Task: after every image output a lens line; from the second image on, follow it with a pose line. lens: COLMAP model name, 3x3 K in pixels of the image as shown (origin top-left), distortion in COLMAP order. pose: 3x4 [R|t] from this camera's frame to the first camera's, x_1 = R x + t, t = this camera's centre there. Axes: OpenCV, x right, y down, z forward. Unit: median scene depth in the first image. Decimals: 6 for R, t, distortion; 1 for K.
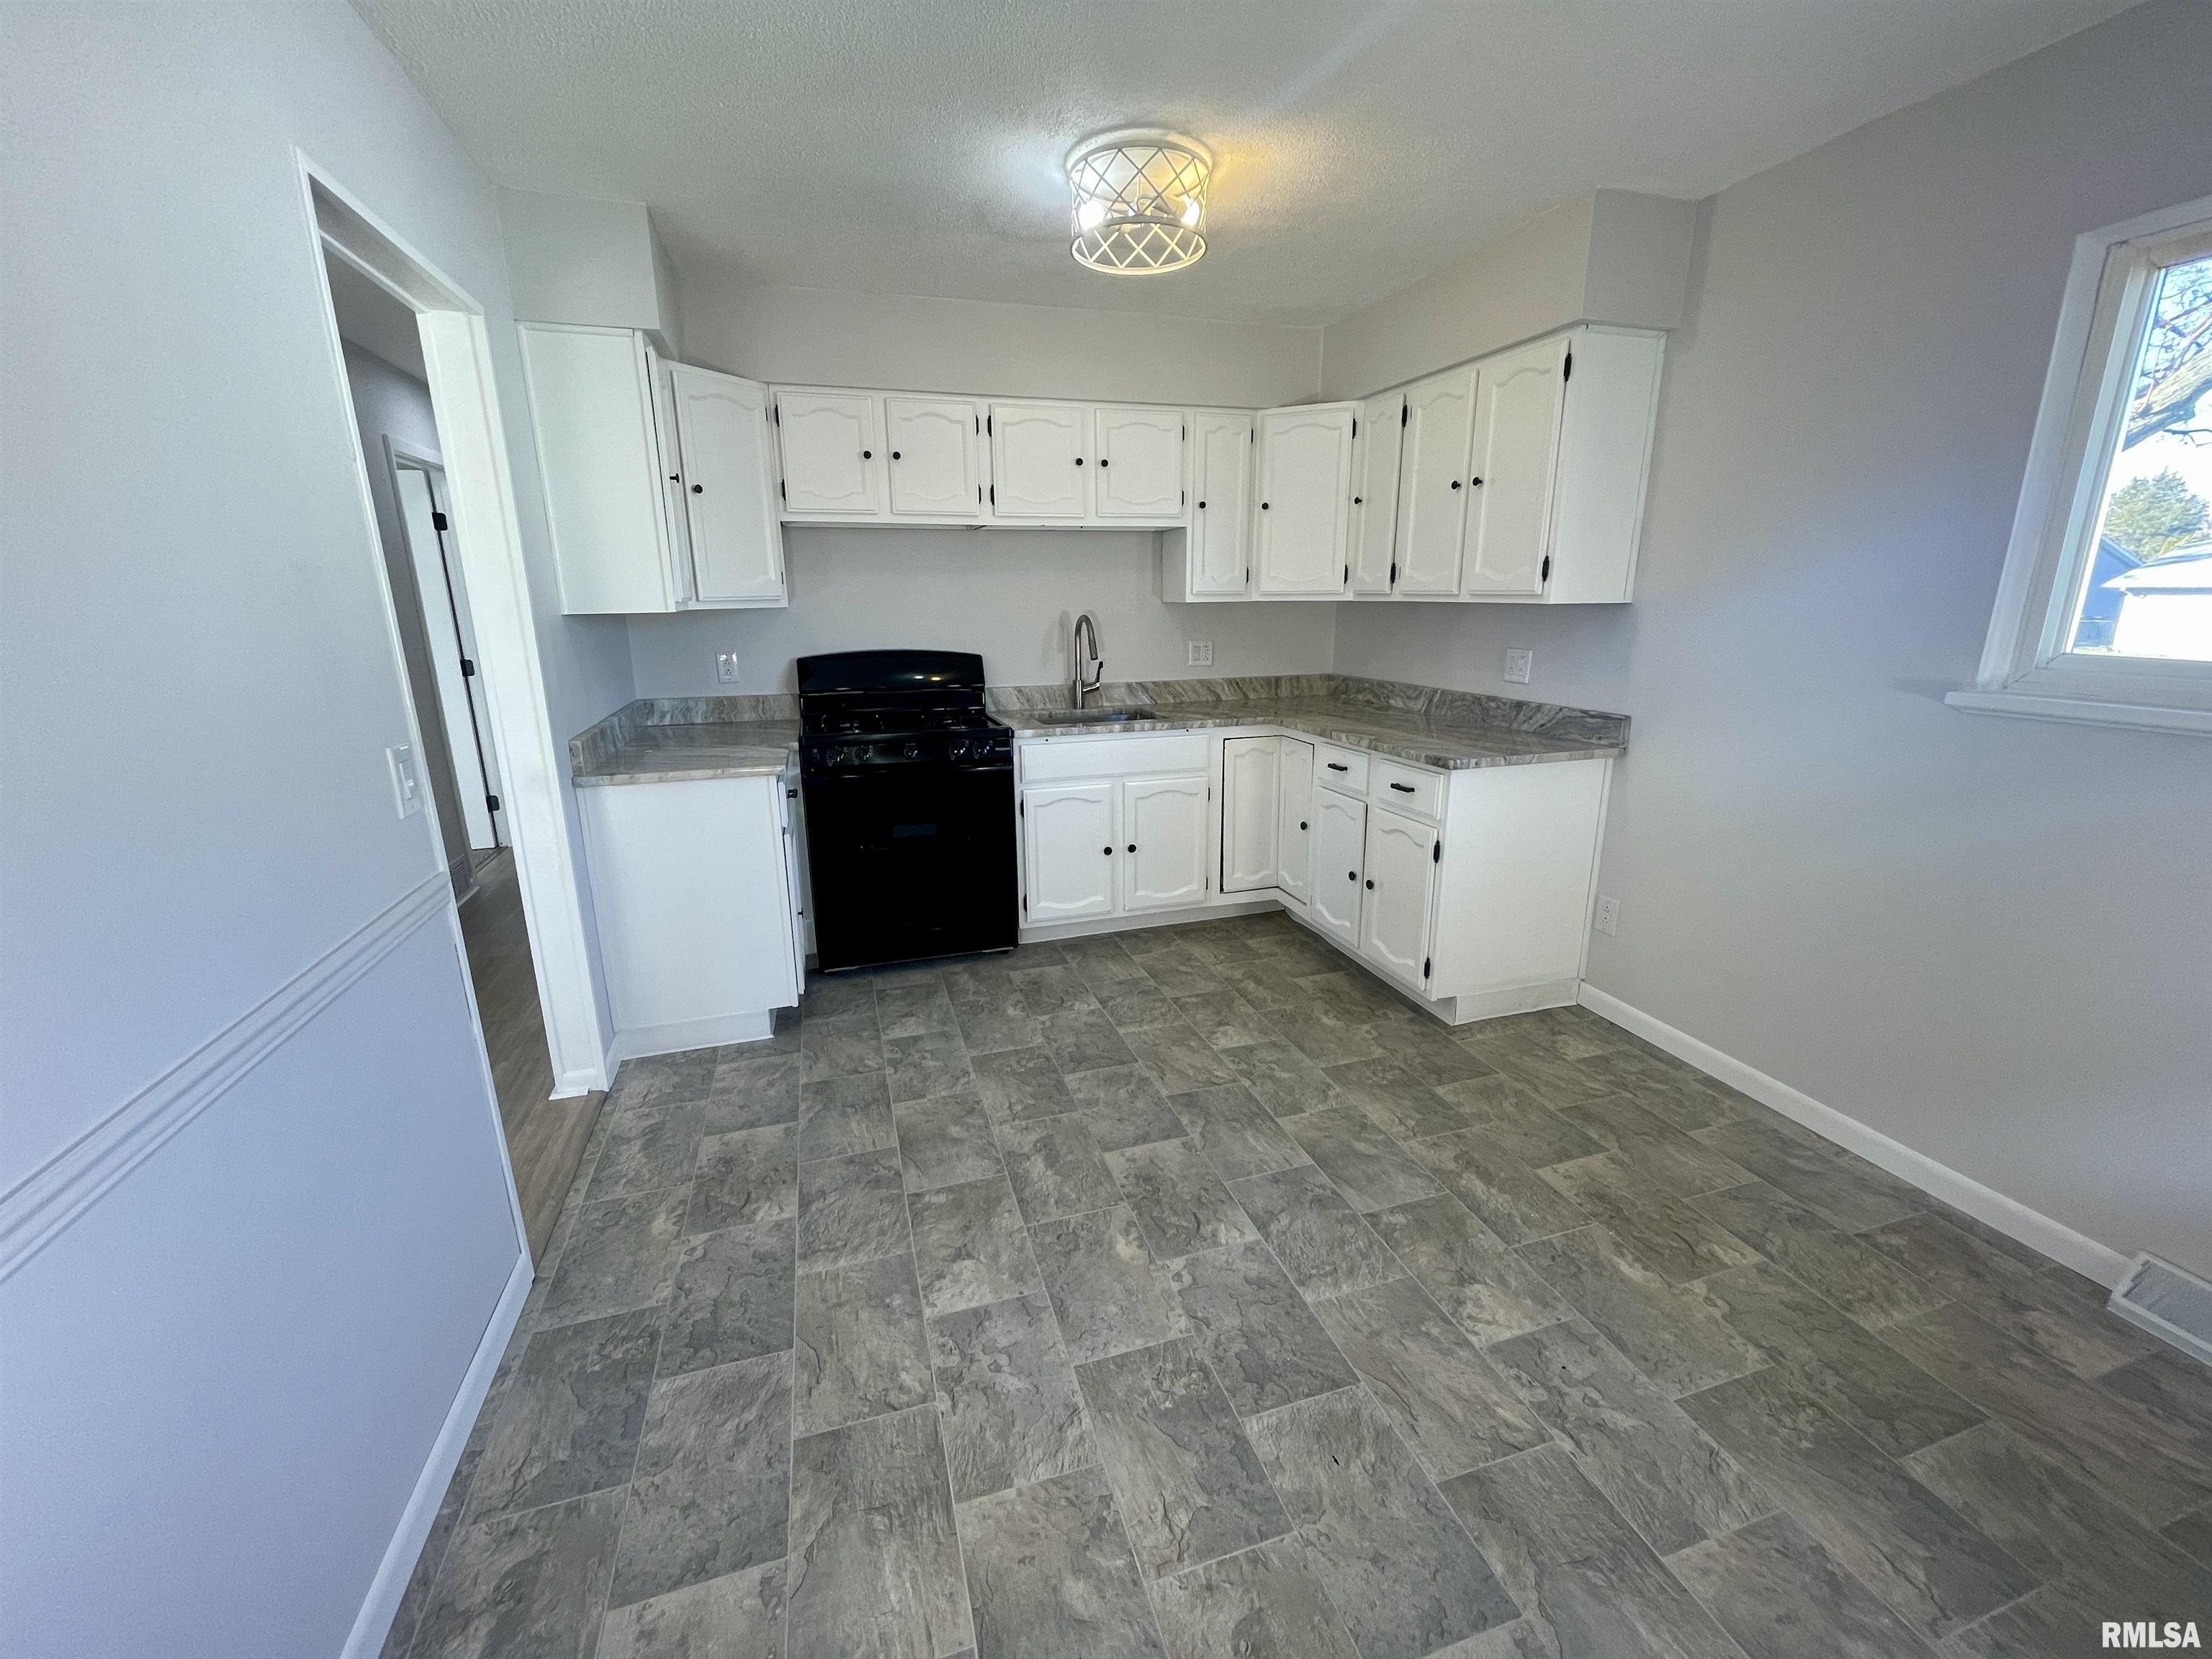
lens RADIAL K [[902.6, 0, 1084.6], [0, 902.6, 829.4], [0, 0, 1]] dist [-0.003417, -0.002416]
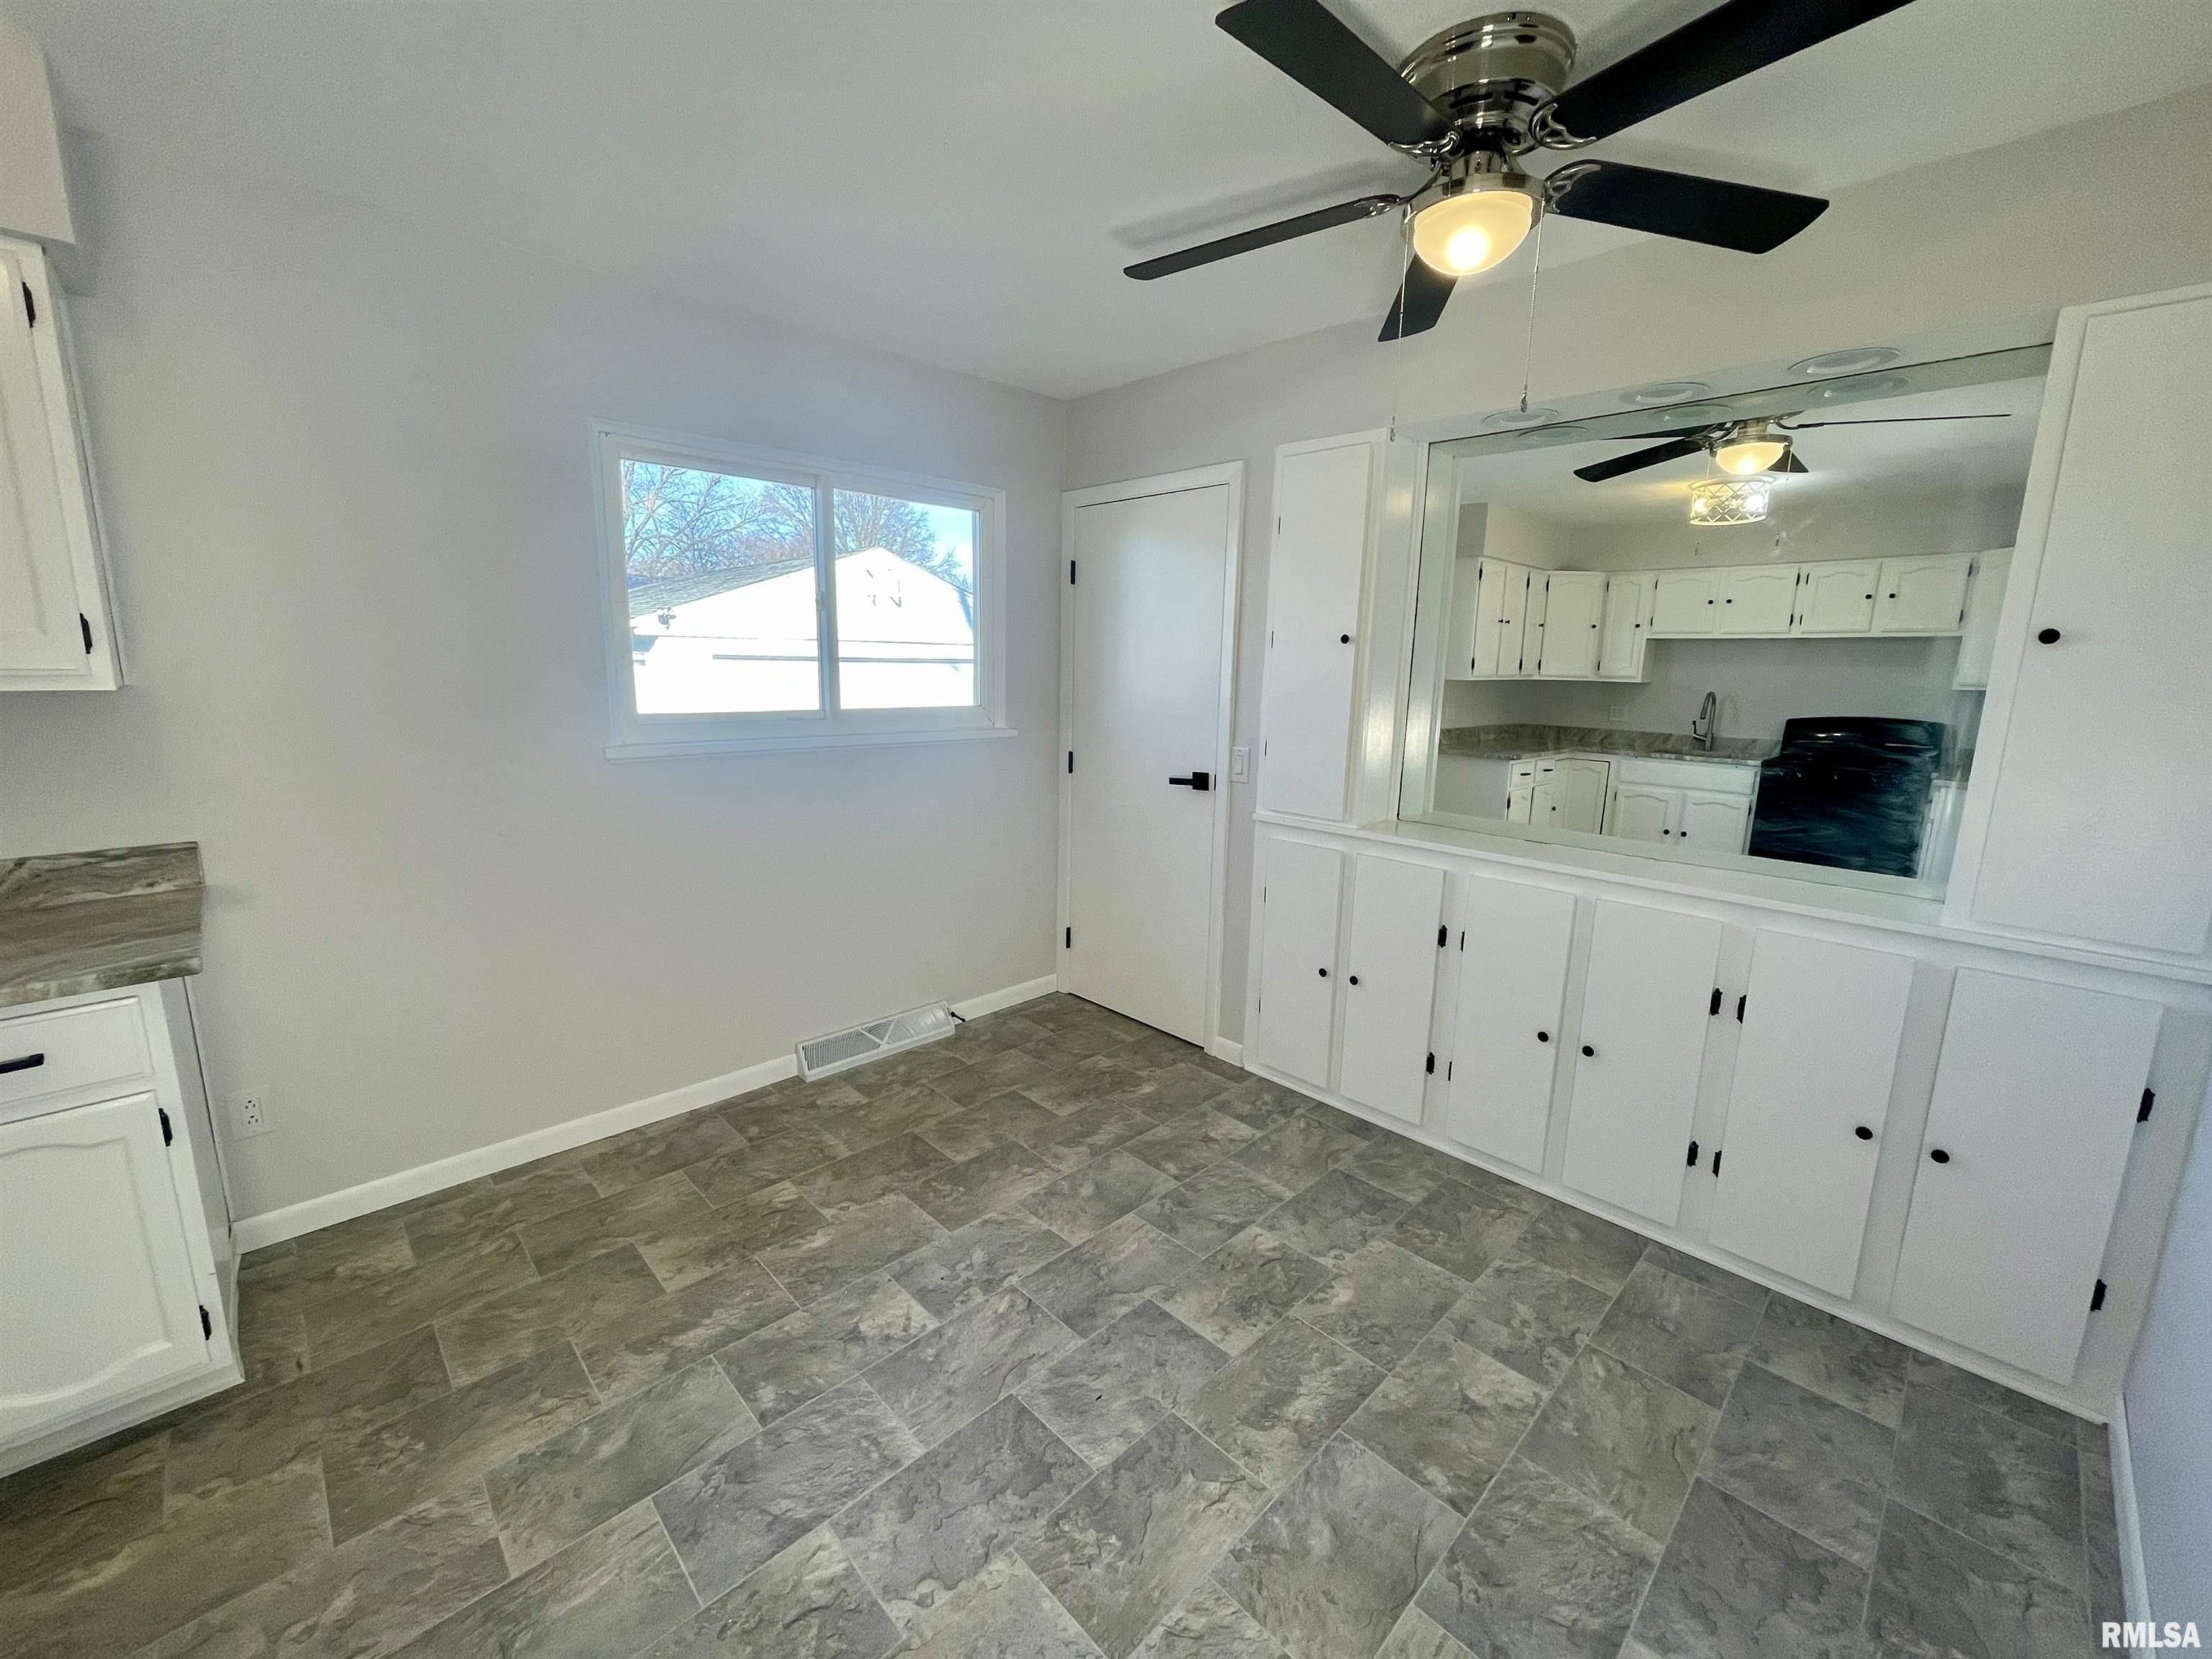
lens RADIAL K [[902.6, 0, 1097.8], [0, 902.6, 829.2], [0, 0, 1]] dist [-0.003417, -0.002416]
pose [[-0.475376, -0.157856, 0.865505, -0.559945], [0.210903, 0.934639, 0.286303, -0.306239], [-0.854130, 0.318639, -0.411012, 1.097186]]
